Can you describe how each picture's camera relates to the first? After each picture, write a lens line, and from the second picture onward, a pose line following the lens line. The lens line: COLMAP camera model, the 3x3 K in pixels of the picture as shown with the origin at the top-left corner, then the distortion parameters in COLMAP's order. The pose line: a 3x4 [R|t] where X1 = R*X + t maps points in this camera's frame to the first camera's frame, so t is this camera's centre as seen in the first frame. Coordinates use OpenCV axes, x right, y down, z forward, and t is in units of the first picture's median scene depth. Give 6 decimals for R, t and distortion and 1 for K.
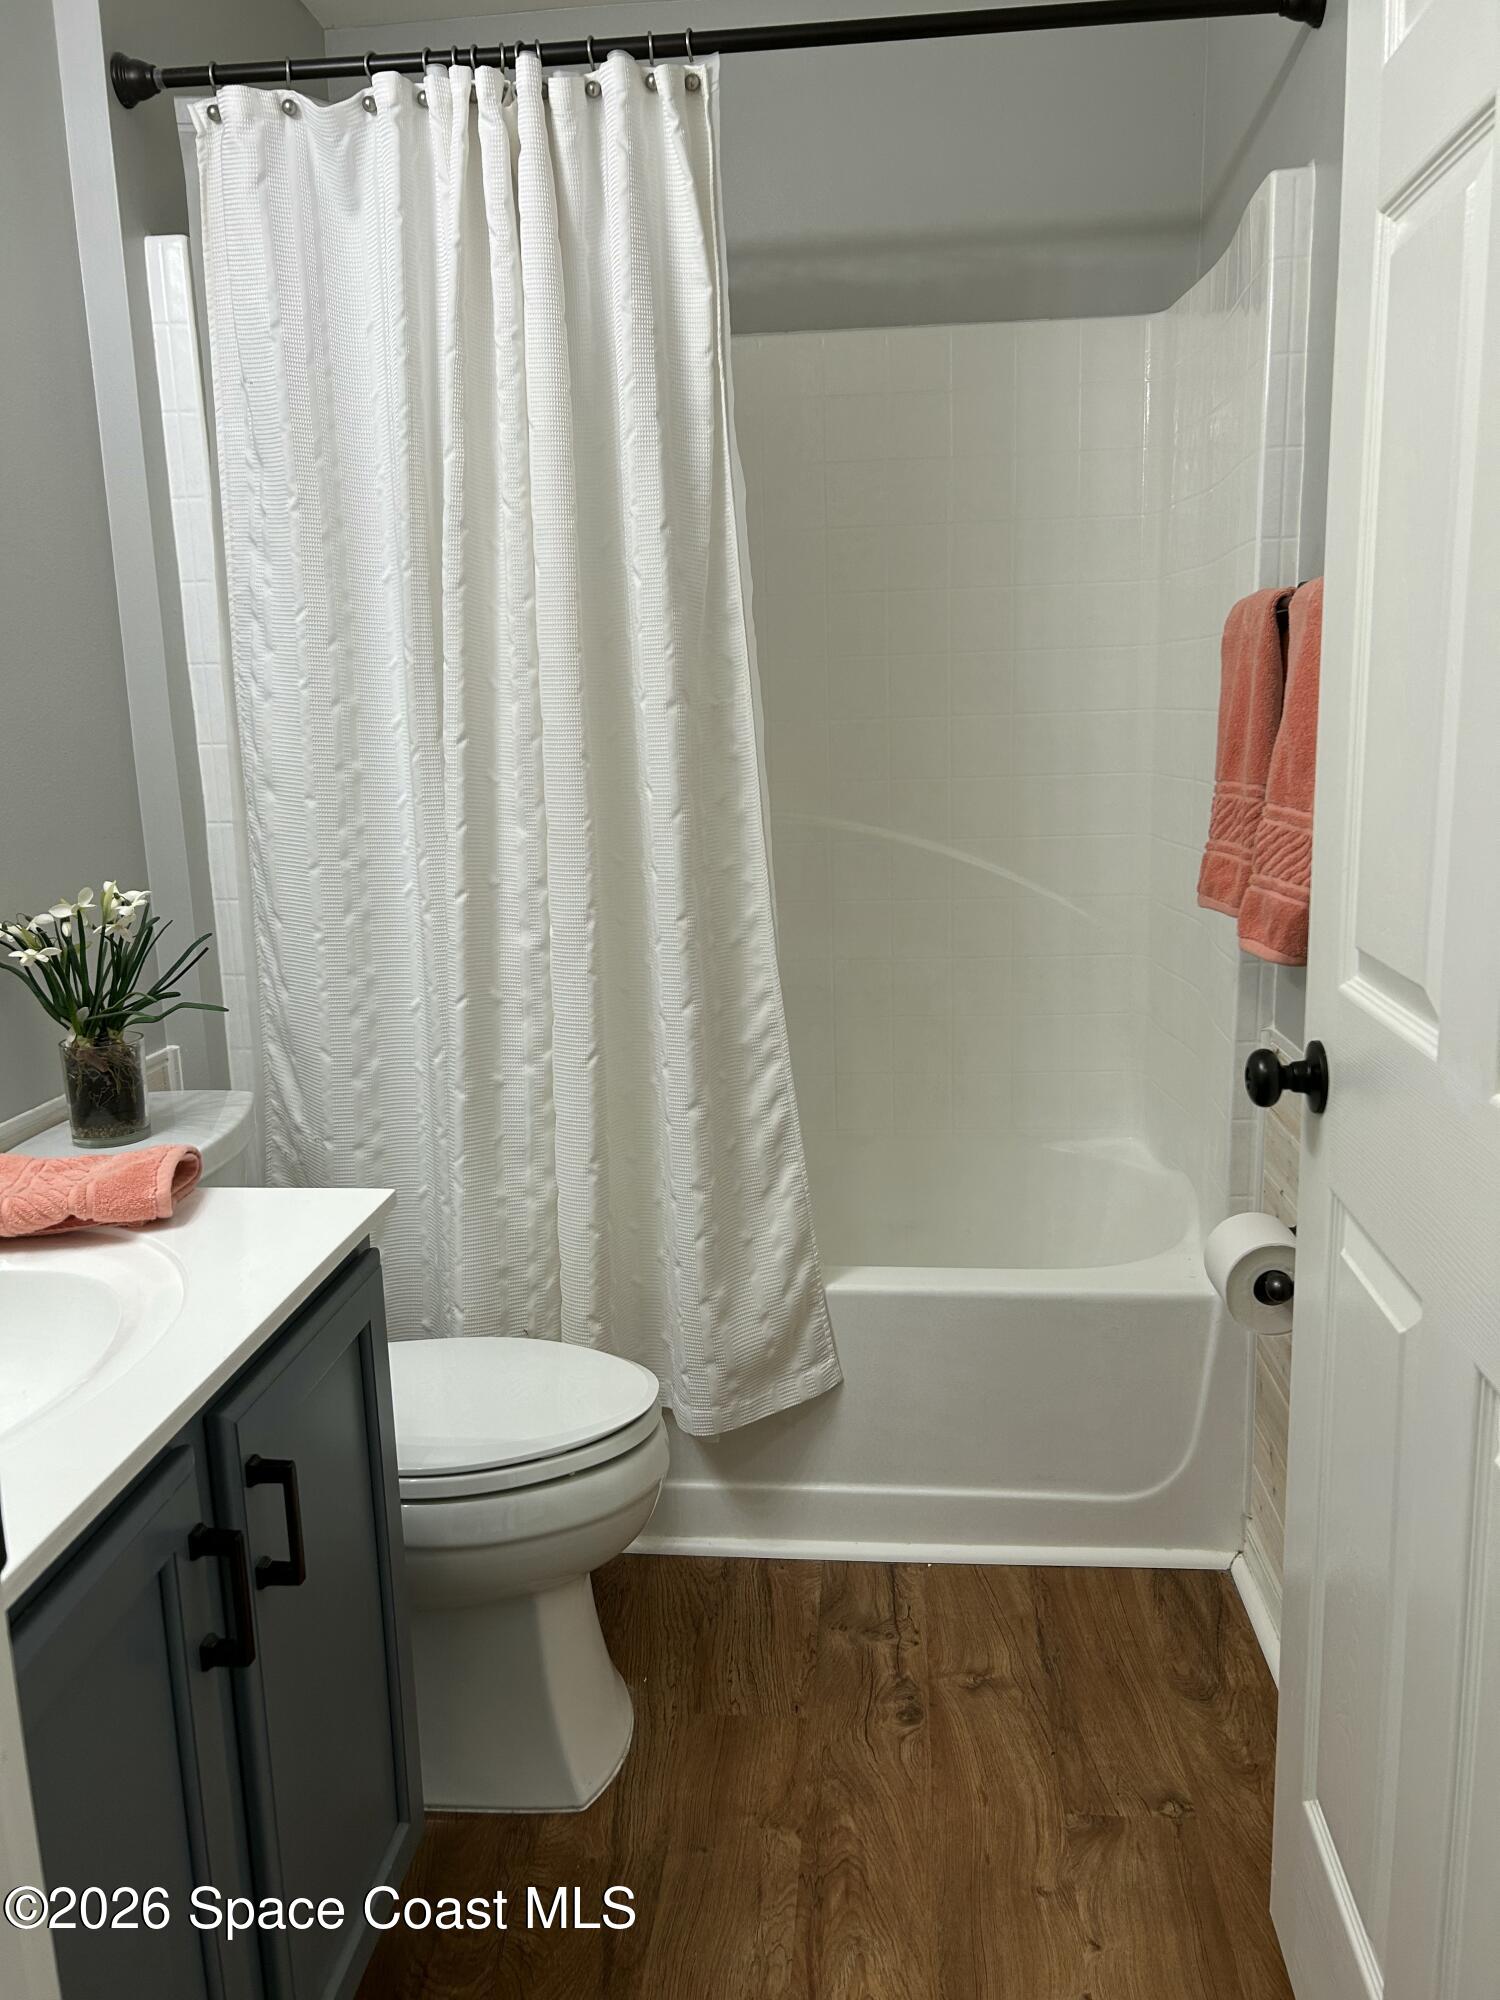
lens RADIAL K [[1524.6, 0, 757.3], [0, 1524.6, 996.8], [0, 0, 1]] dist [0.057837, -0.075483]
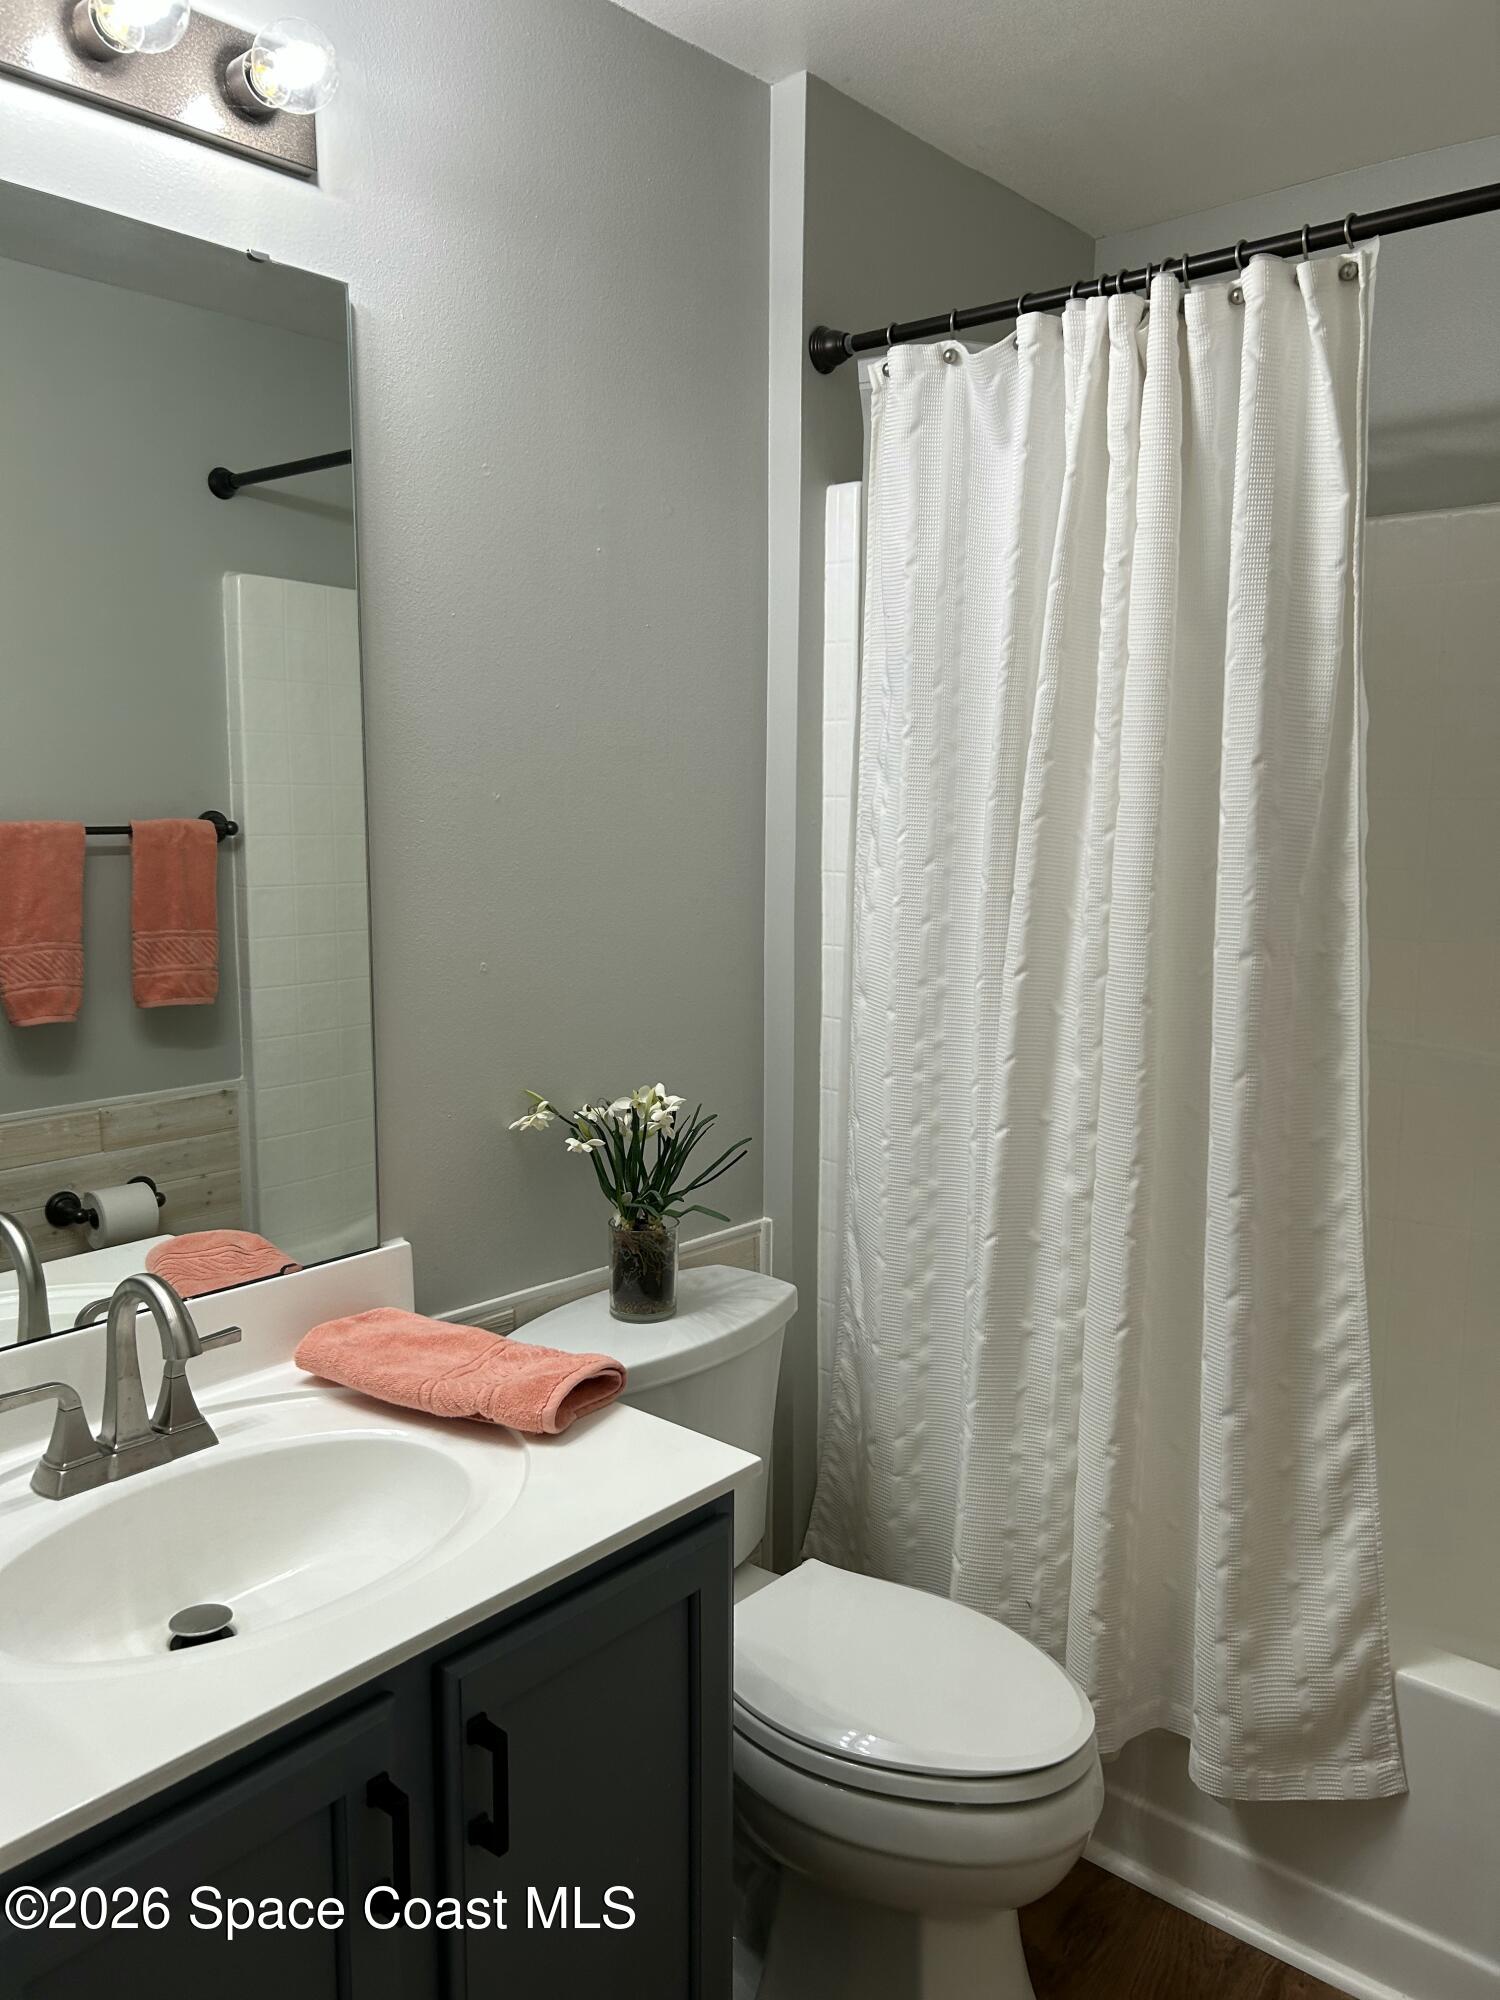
lens RADIAL K [[1524.6, 0, 753.0], [0, 1524.6, 980.1], [0, 0, 1]] dist [0.057837, -0.075483]
pose [[0.812390, 0.104643, -0.573649, 0.216990], [-0.141580, 0.989726, -0.019961, -0.117345], [0.565666, 0.097434, 0.818858, 0.114340]]
